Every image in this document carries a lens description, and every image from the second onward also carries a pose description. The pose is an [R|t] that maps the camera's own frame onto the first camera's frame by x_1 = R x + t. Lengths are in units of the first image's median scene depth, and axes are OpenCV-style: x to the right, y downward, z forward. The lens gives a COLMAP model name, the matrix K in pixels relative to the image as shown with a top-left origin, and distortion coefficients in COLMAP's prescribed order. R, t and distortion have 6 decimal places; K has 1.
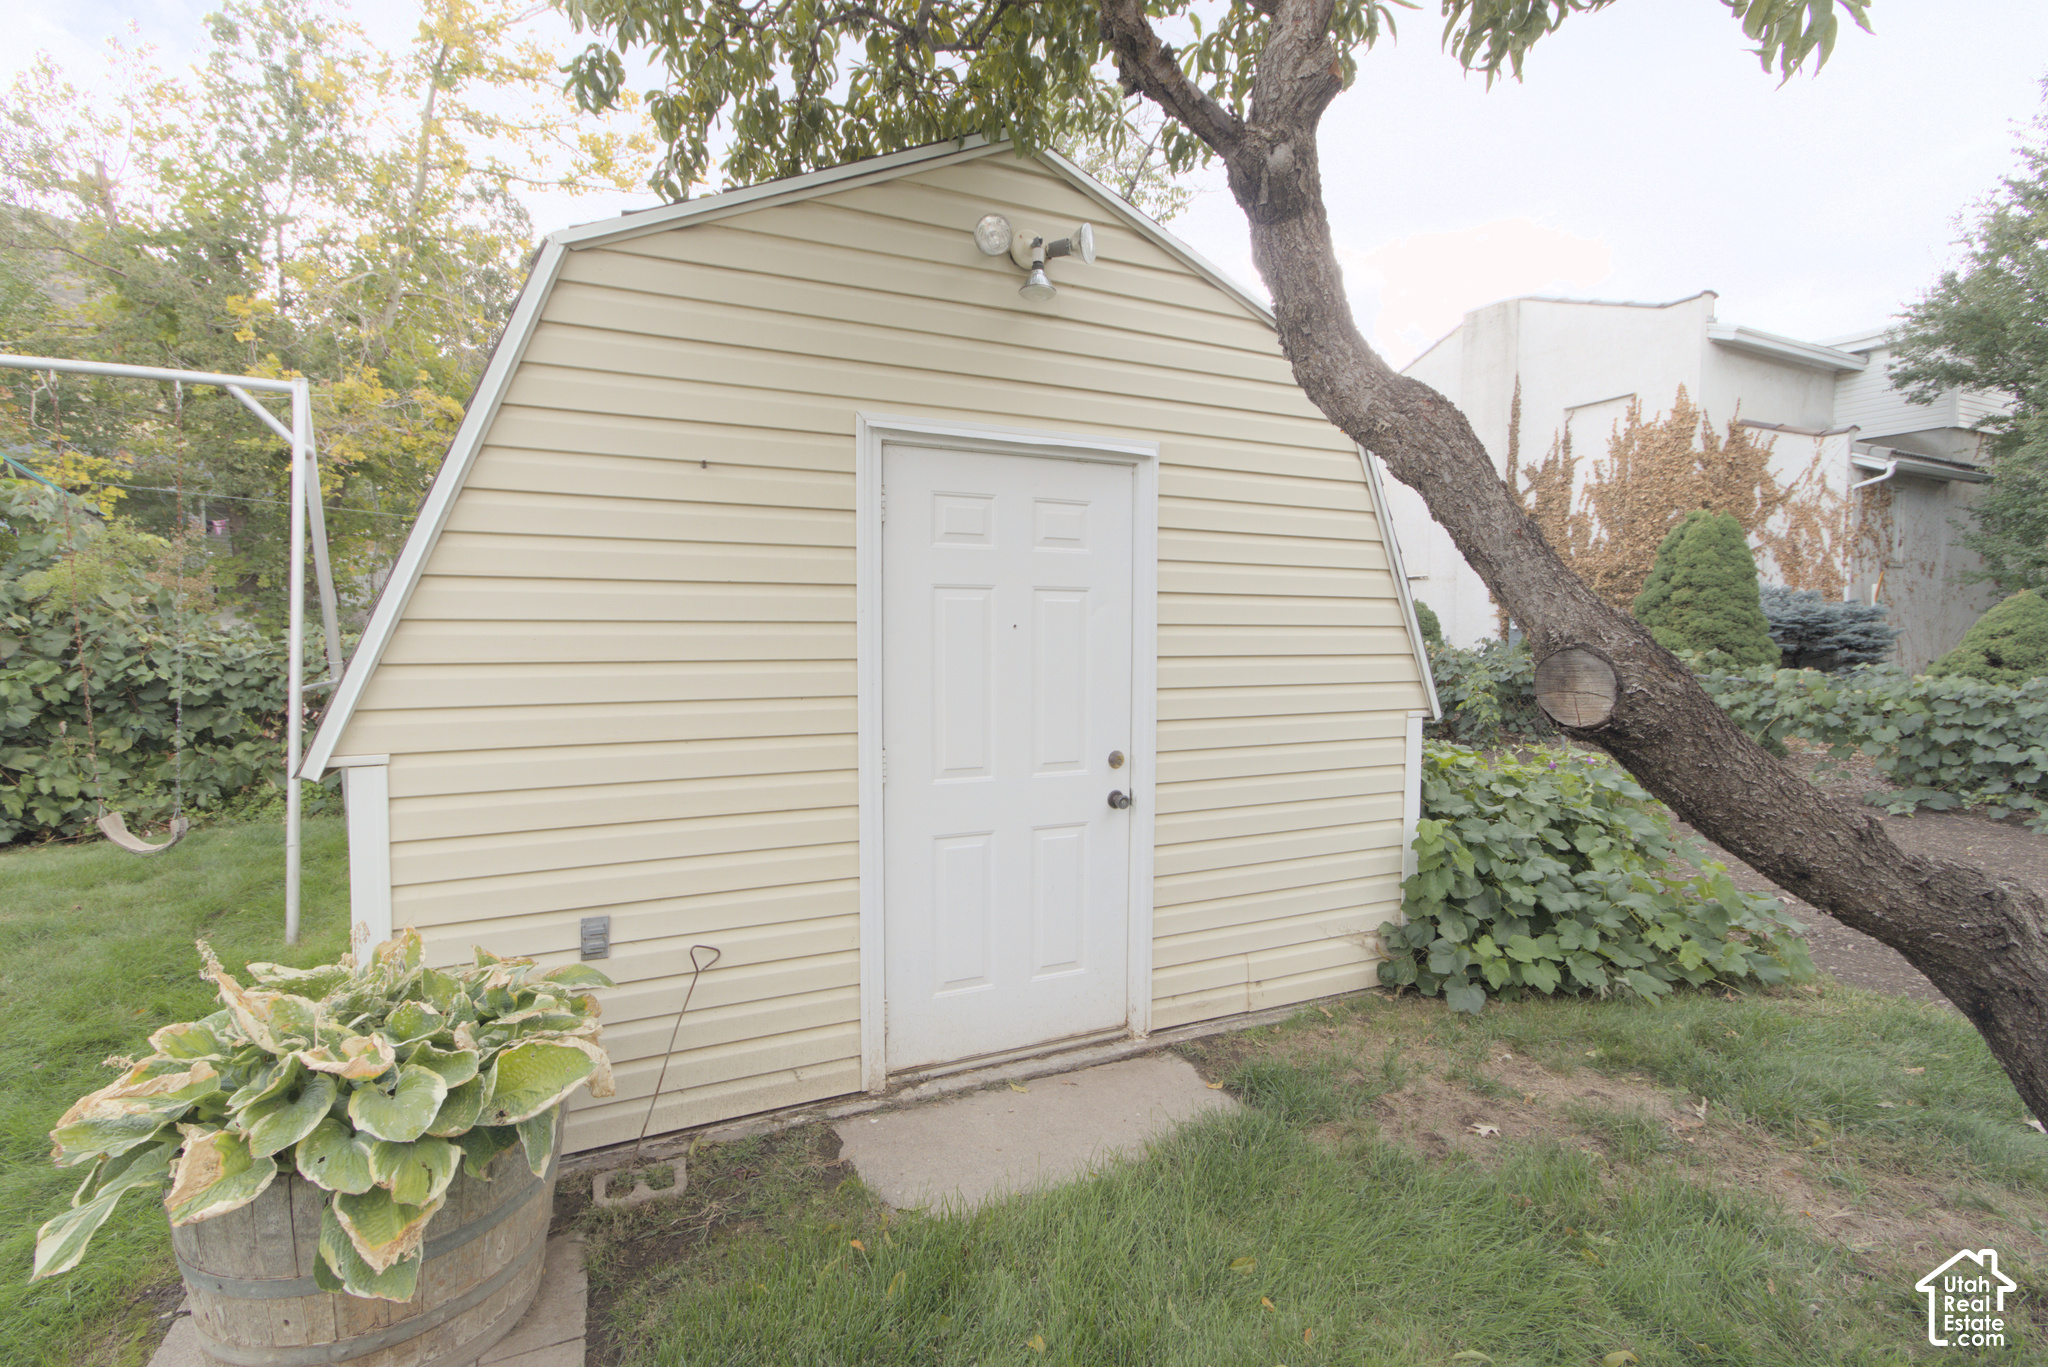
lens RADIAL K [[923.9, 0, 1014.8], [0, 923.9, 684.1], [0, 0, 1]] dist [-0.001882, 0.000589]
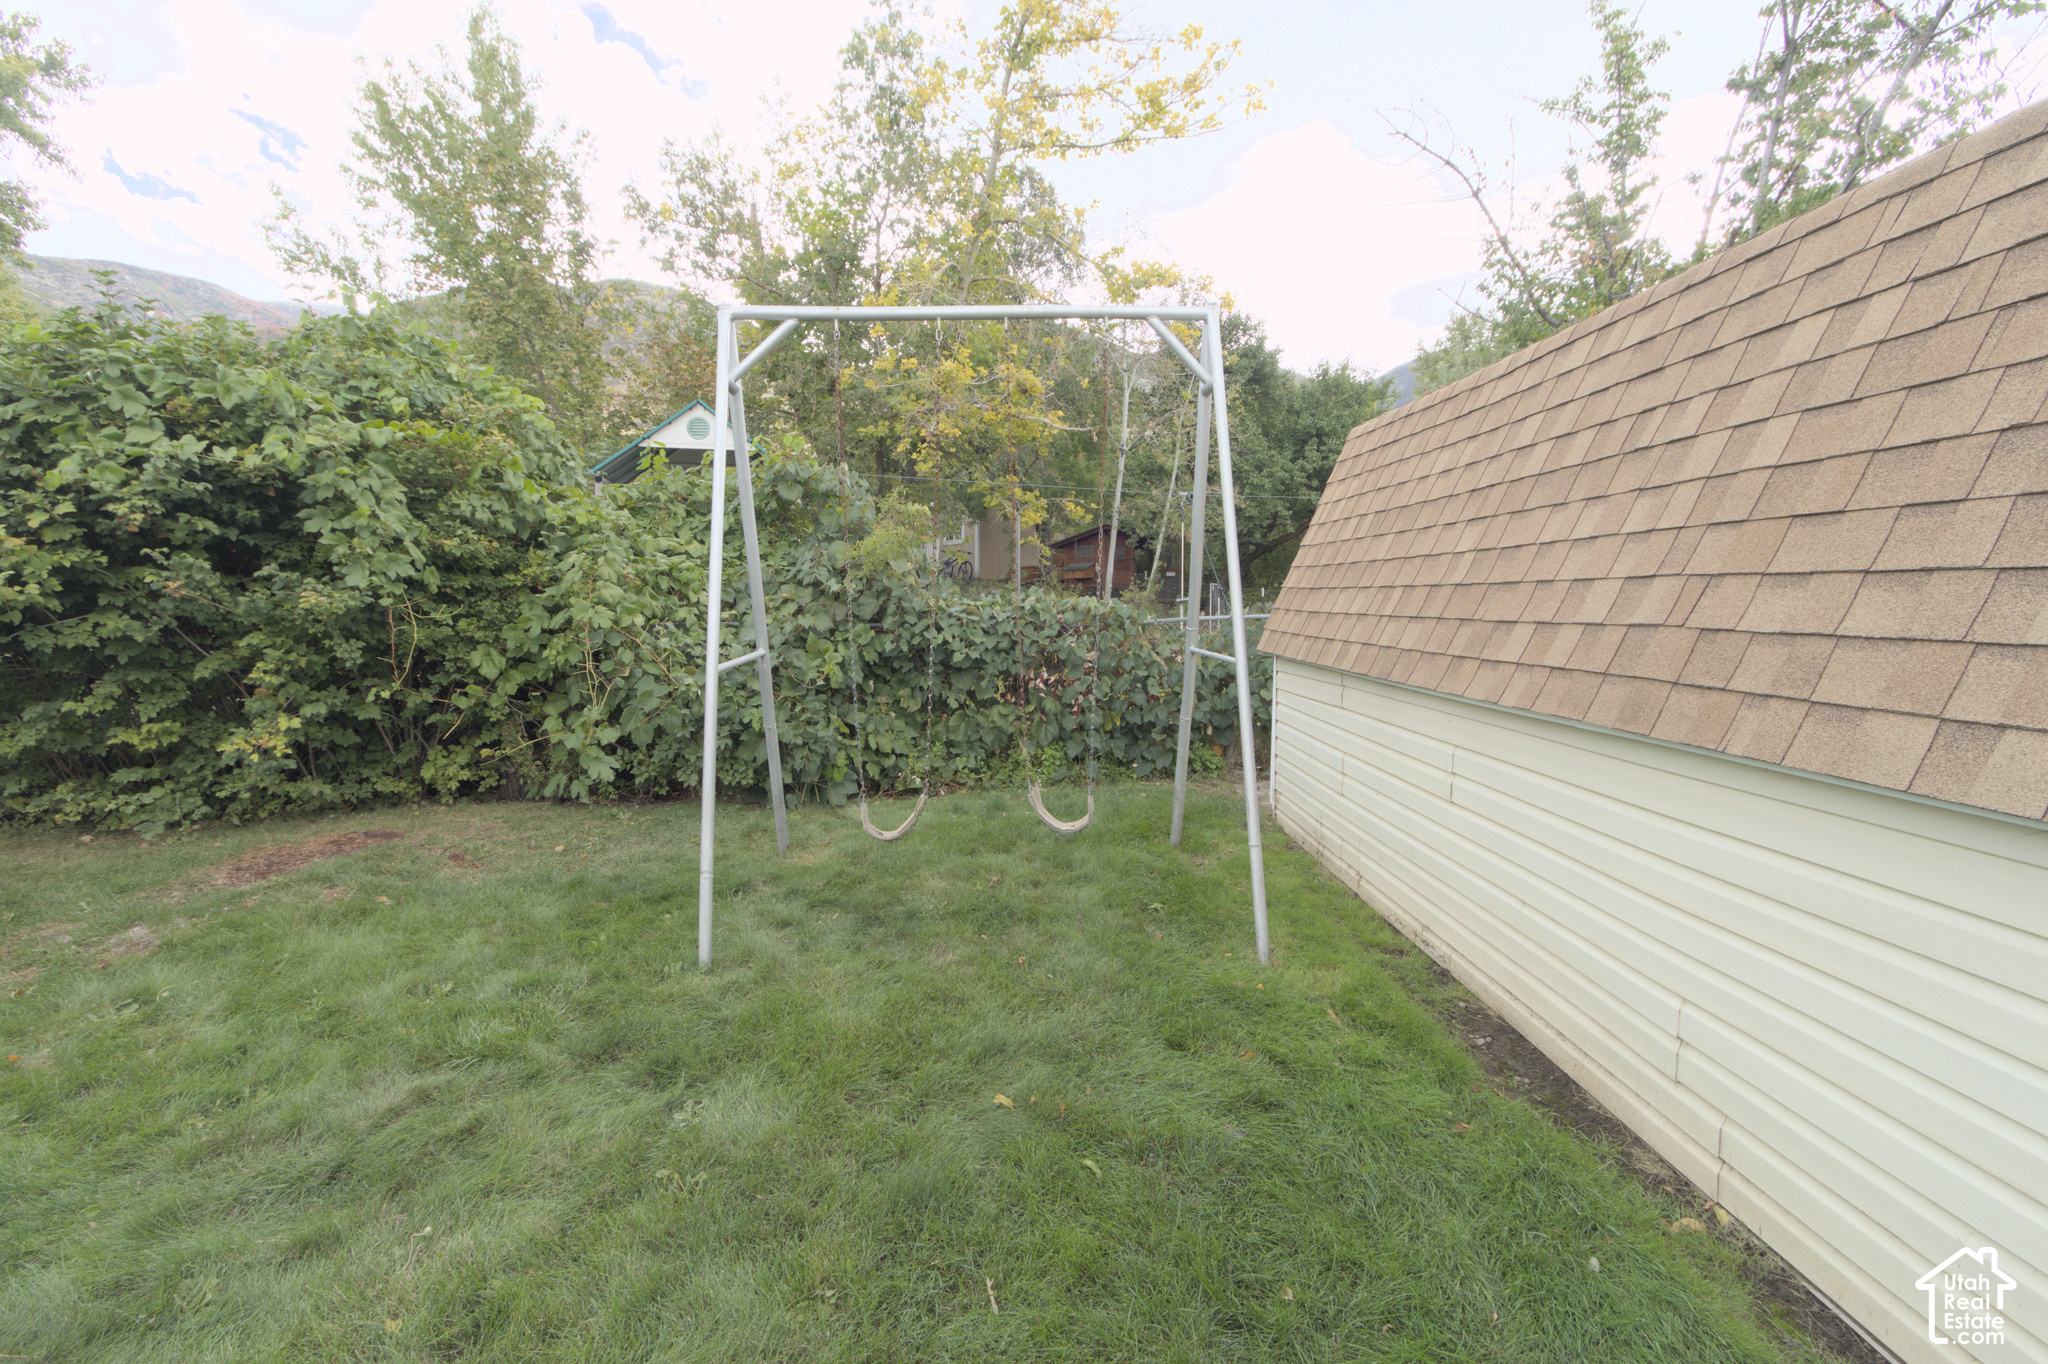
lens RADIAL K [[923.9, 0, 1014.8], [0, 923.9, 682.6], [0, 0, 1]] dist [-0.001882, 0.000589]
pose [[0.908253, 0.032881, -0.417128, -0.399567], [-0.017149, 0.998995, 0.041408, -0.003970], [0.418070, -0.030455, 0.907904, 0.090972]]
